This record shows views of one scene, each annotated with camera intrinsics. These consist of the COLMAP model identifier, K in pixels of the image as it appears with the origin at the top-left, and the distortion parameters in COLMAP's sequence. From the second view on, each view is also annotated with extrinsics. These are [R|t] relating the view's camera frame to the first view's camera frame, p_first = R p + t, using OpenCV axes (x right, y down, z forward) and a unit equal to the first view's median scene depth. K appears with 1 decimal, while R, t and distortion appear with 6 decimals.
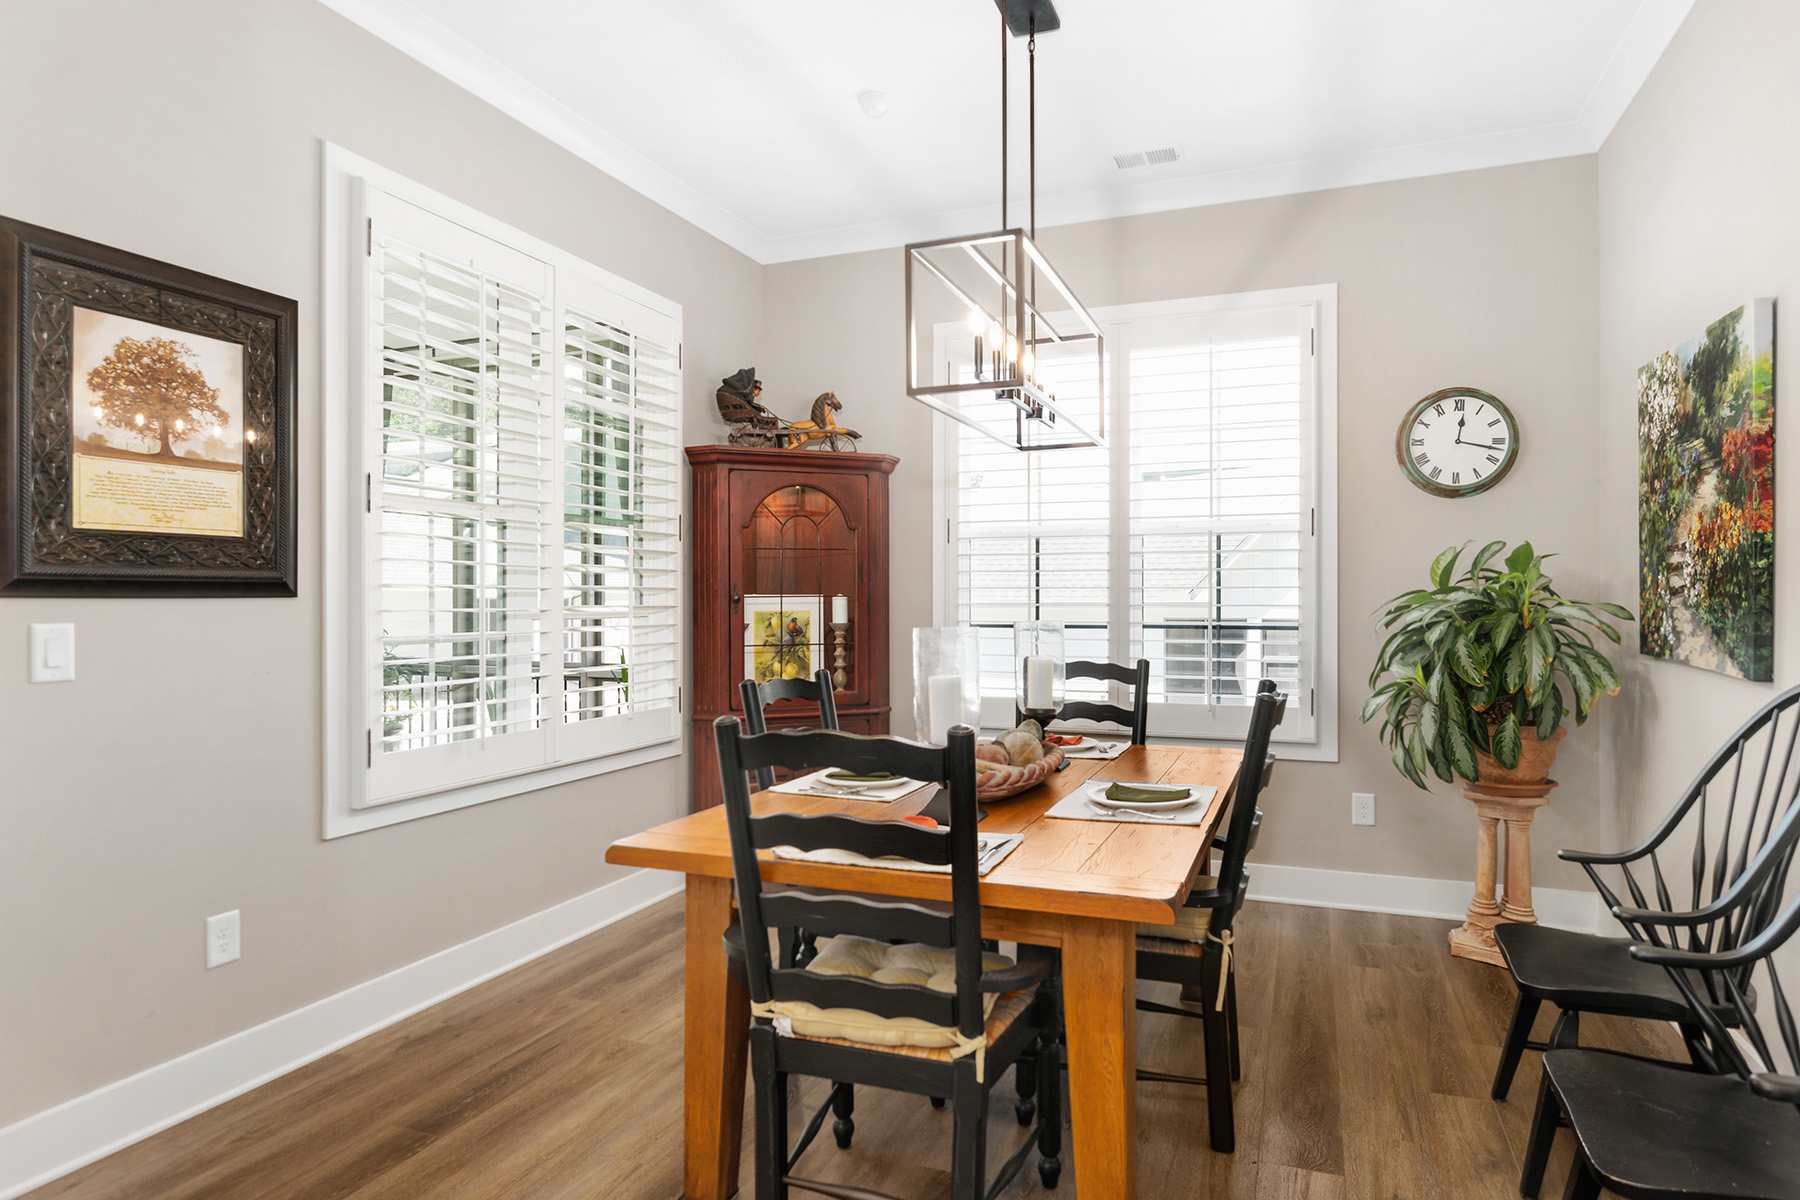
lens RADIAL K [[1033.7, 0, 888.8], [0, 1033.7, 597.9], [0, 0, 1]] dist [-0.011724, -0.003485]
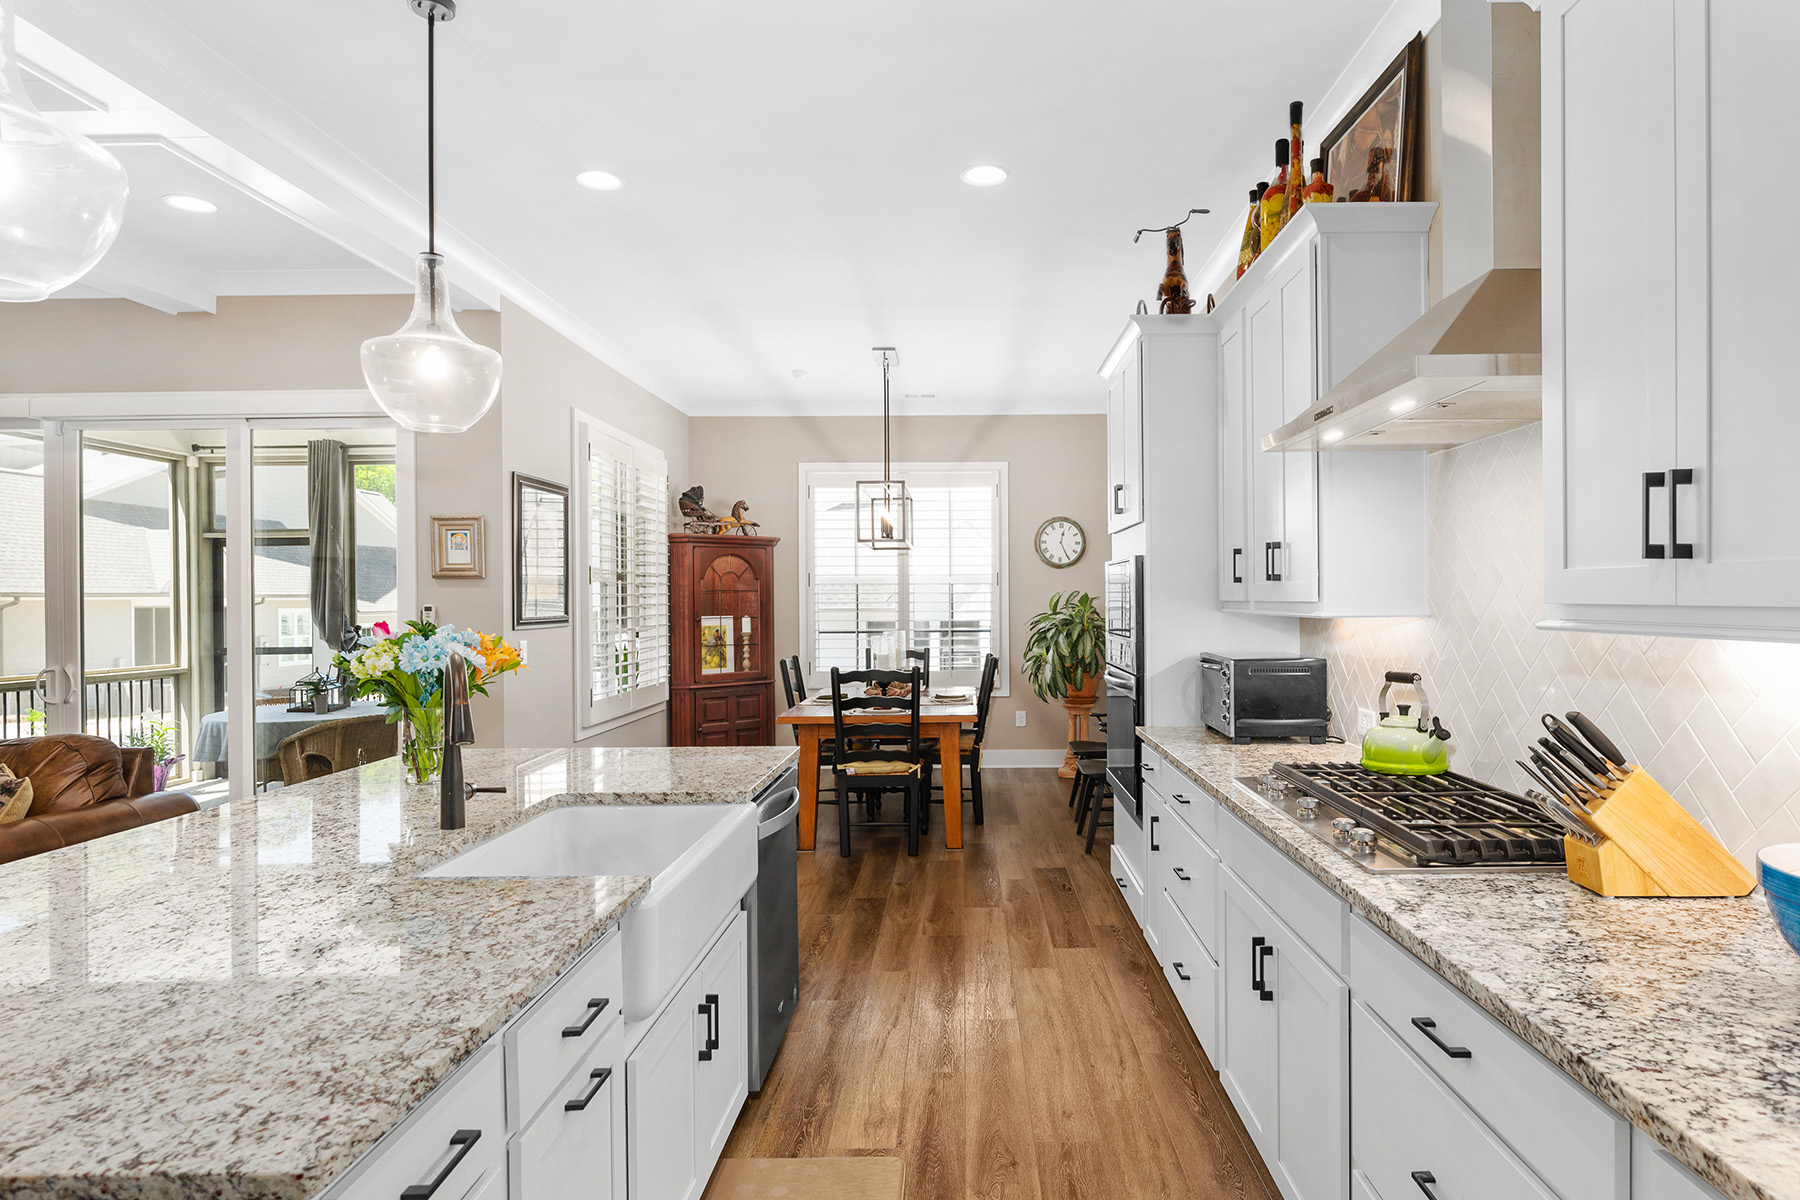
lens RADIAL K [[1013.8, 0, 939.2], [0, 1013.8, 605.9], [0, 0, 1]] dist [0.003746, 0.000286]
pose [[0.933973, -0.006925, 0.357277, -0.455588], [0.004191, 0.999956, 0.008426, -0.042467], [-0.357320, -0.006372, 0.933960, -0.916467]]
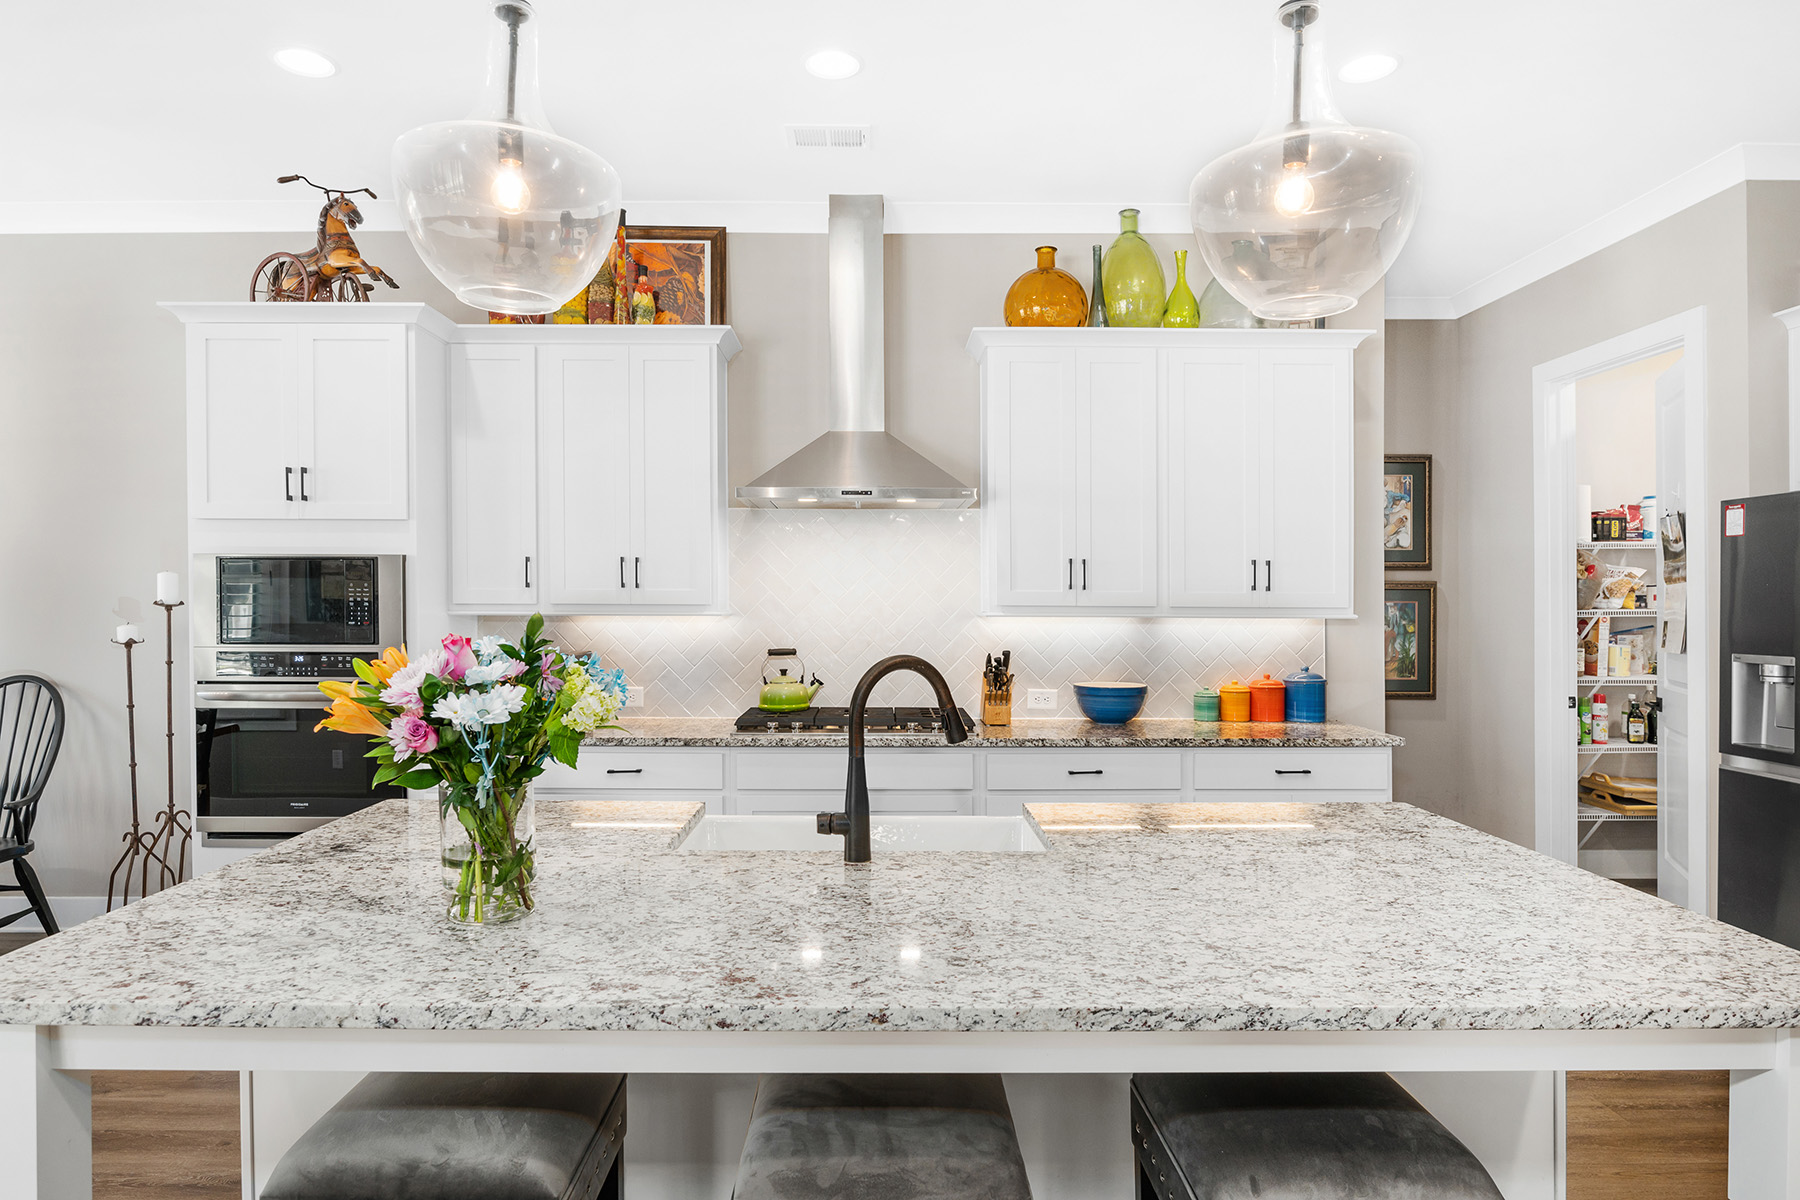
lens RADIAL K [[1033.7, 0, 893.5], [0, 1033.7, 618.1], [0, 0, 1]] dist [-0.011724, -0.003485]
pose [[-0.390302, -0.014477, 0.920573, -0.987530], [-0.006123, 0.999895, 0.013128, -0.039771], [-0.920667, -0.000513, -0.390349, -0.071108]]
